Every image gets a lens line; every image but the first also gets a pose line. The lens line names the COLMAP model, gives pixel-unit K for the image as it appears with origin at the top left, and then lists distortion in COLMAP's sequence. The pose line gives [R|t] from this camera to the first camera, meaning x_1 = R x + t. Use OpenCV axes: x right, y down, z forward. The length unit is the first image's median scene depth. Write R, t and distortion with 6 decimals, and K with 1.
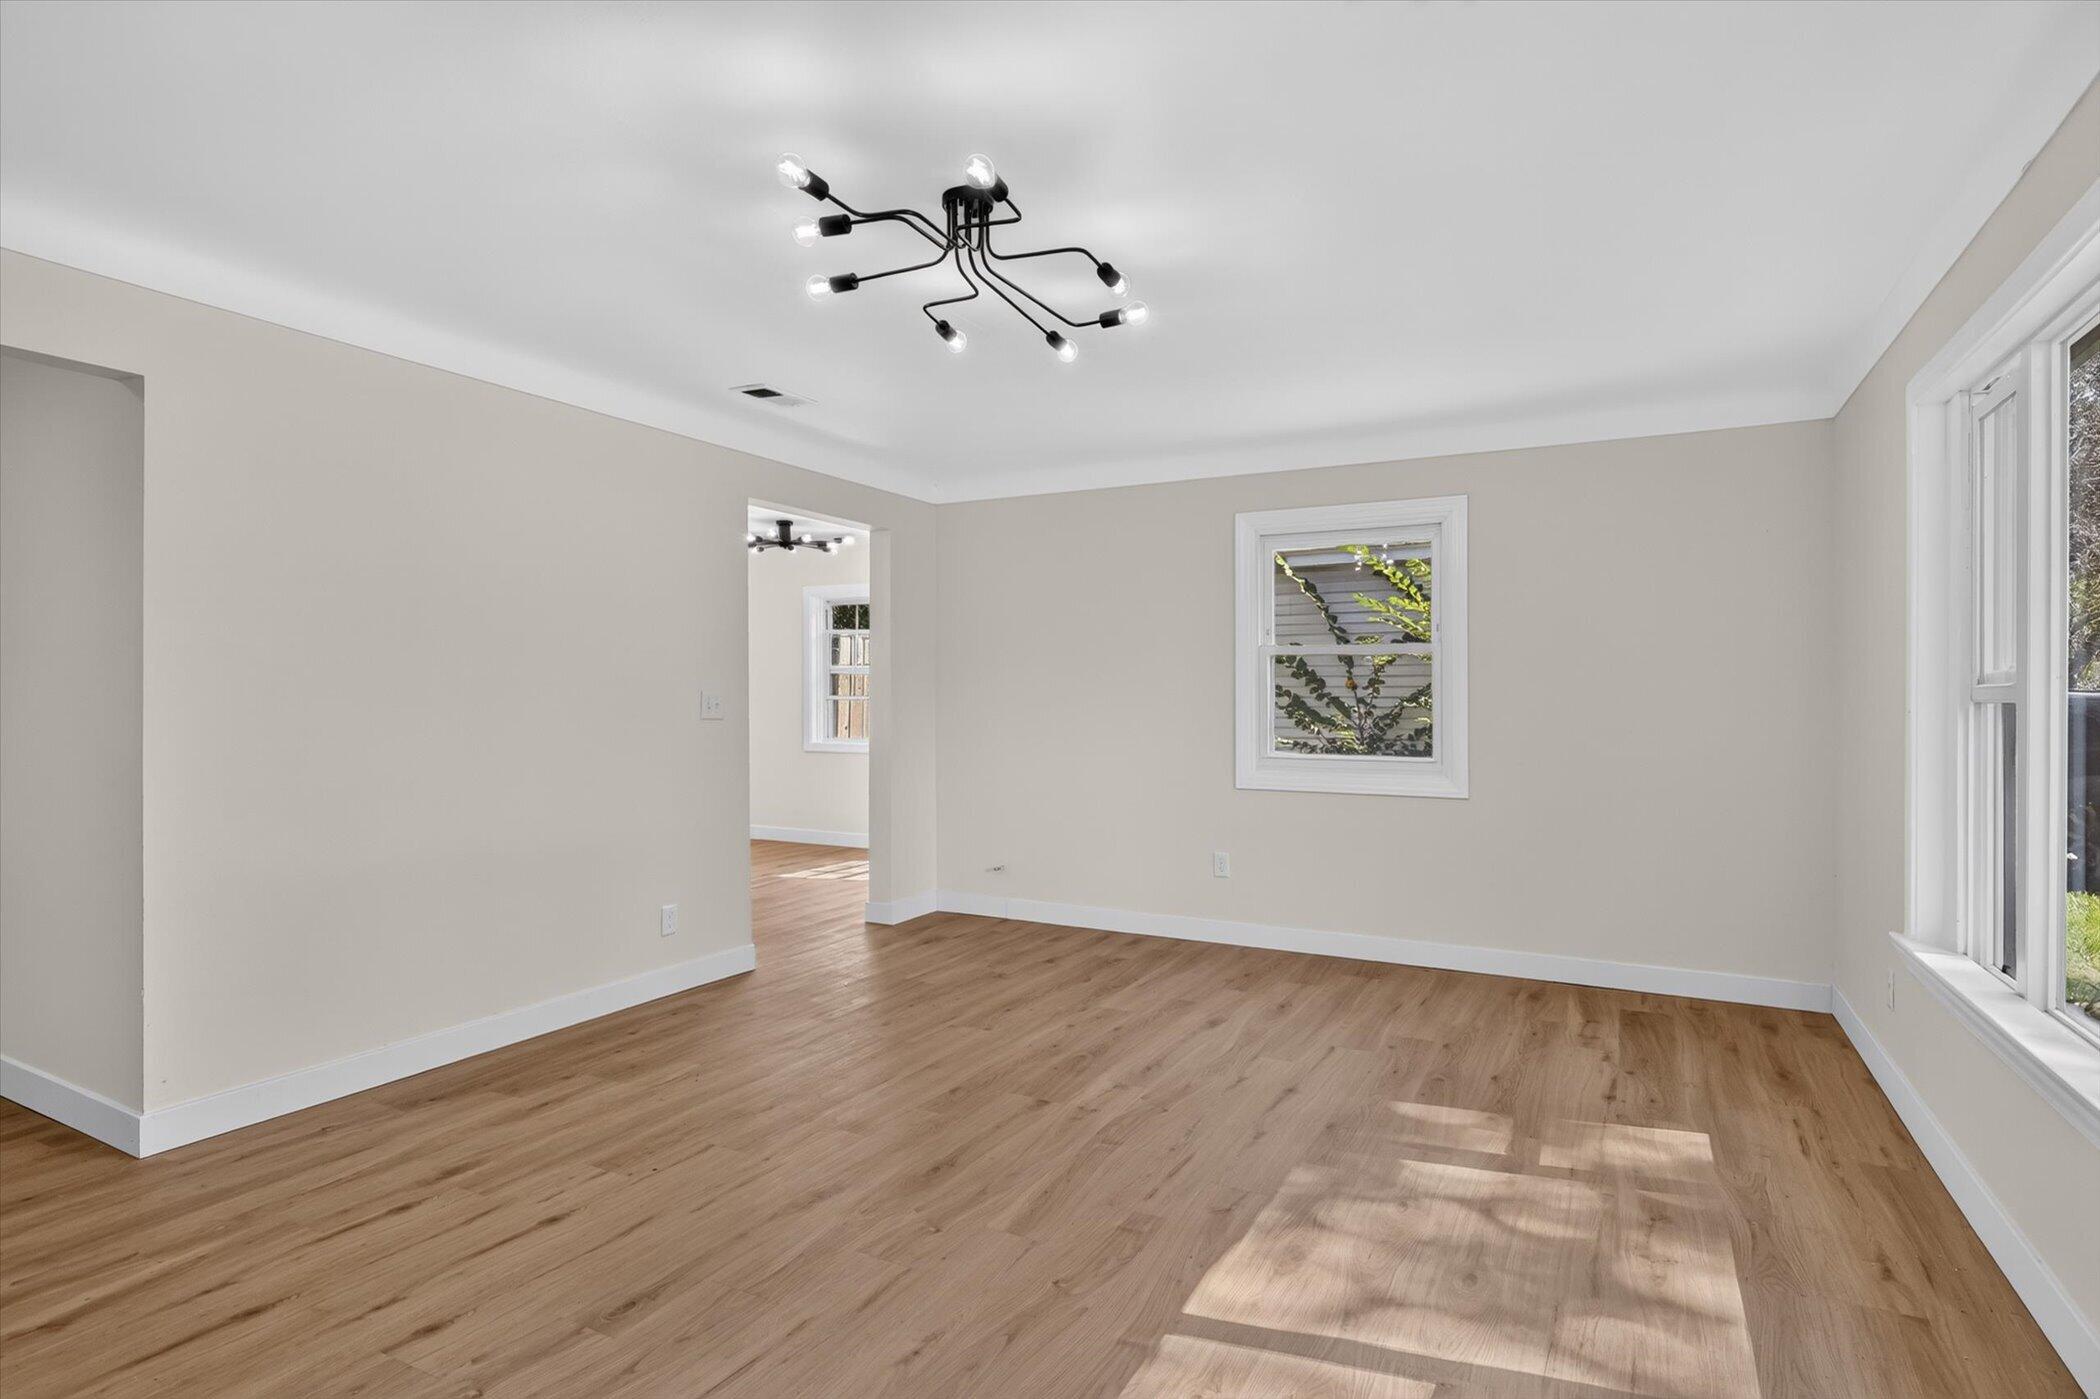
lens RADIAL K [[1079.8, 0, 1041.2], [0, 1079.8, 712.2], [0, 0, 1]] dist [0.003872, -0.000315]
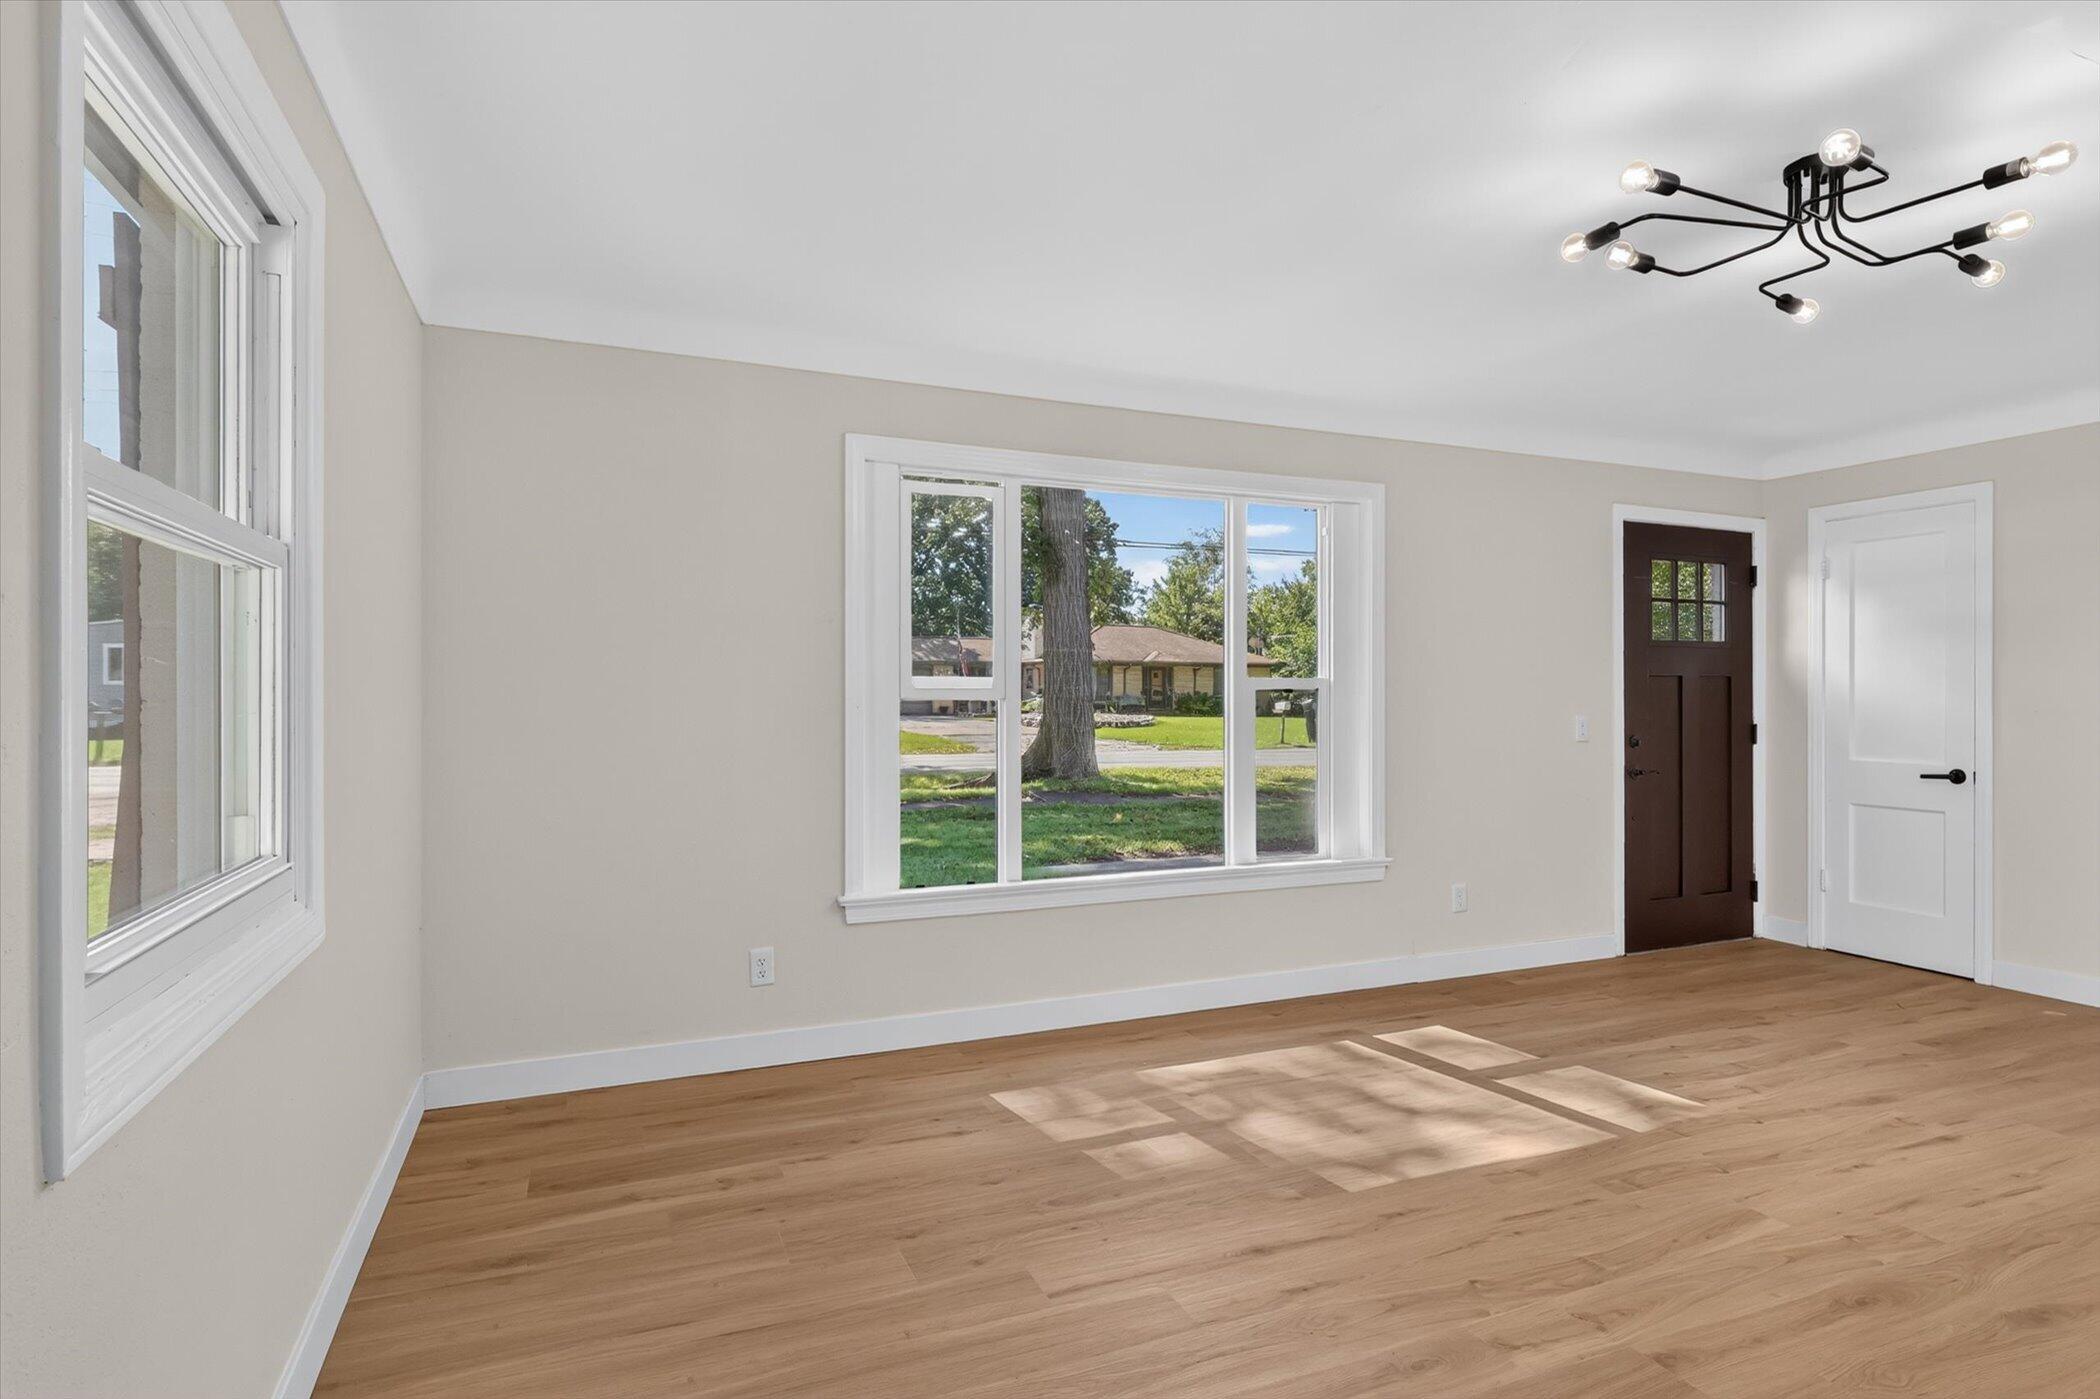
lens RADIAL K [[1079.8, 0, 1061.1], [0, 1079.8, 698.6], [0, 0, 1]] dist [0.003872, -0.000315]
pose [[-0.783058, -0.000136, 0.621948, -0.101518], [0.003802, 0.999980, 0.005004, -0.015092], [-0.621937, 0.006283, -0.783042, 1.529329]]
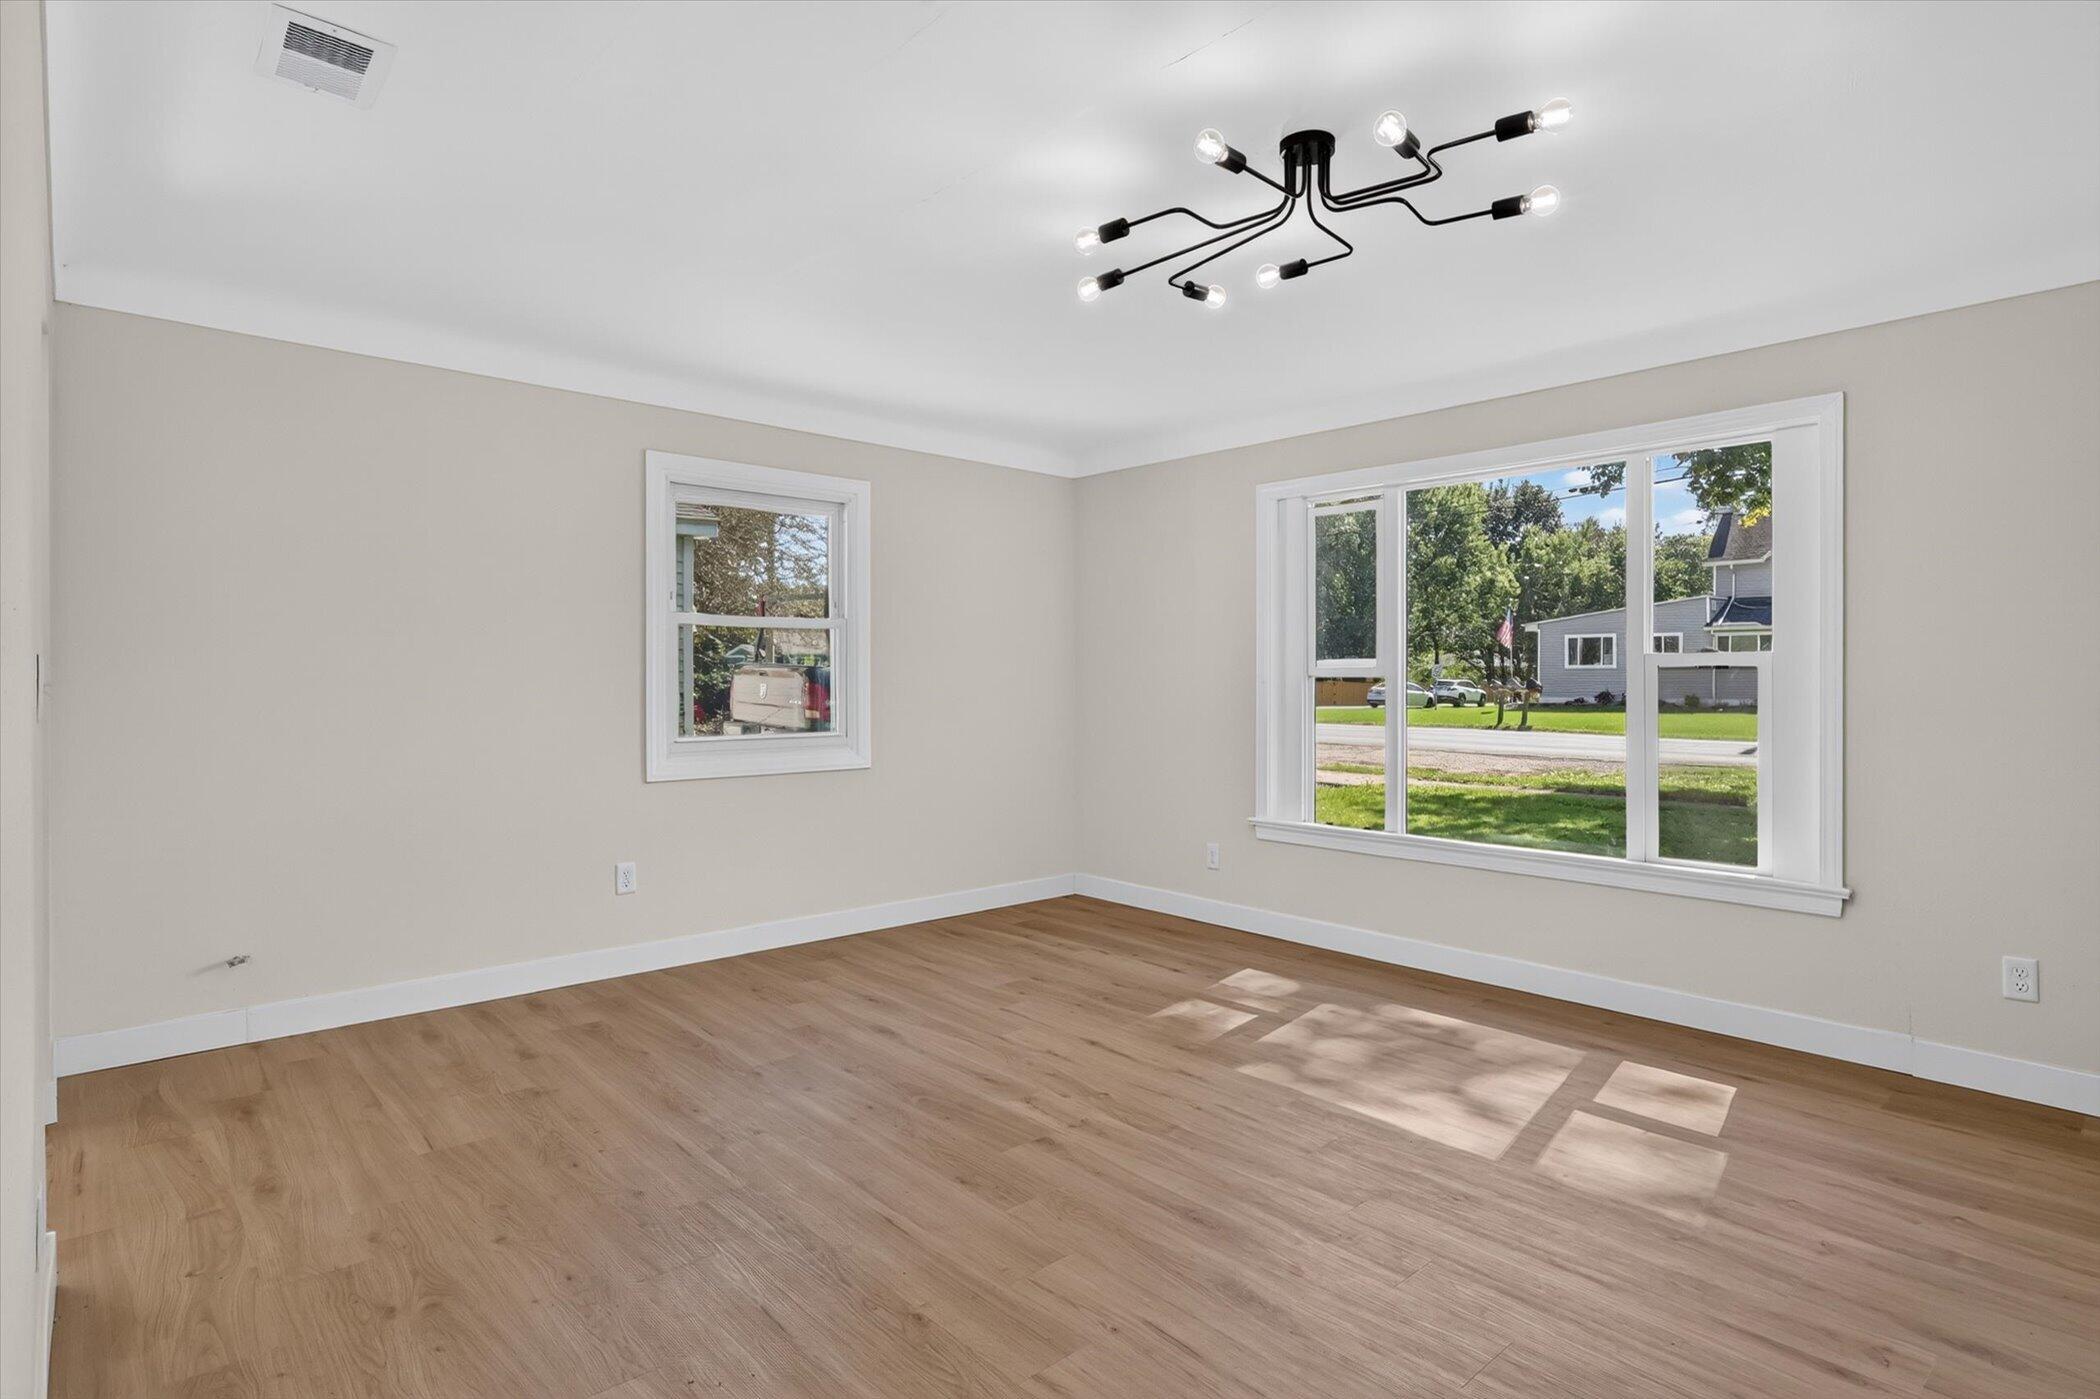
lens RADIAL K [[1079.8, 0, 1063.6], [0, 1079.8, 692.6], [0, 0, 1]] dist [0.003872, -0.000315]
pose [[0.324248, -0.011402, 0.945904, -0.731925], [0.005529, 0.999933, 0.010159, -0.005780], [-0.945956, 0.001936, 0.324289, 0.638331]]
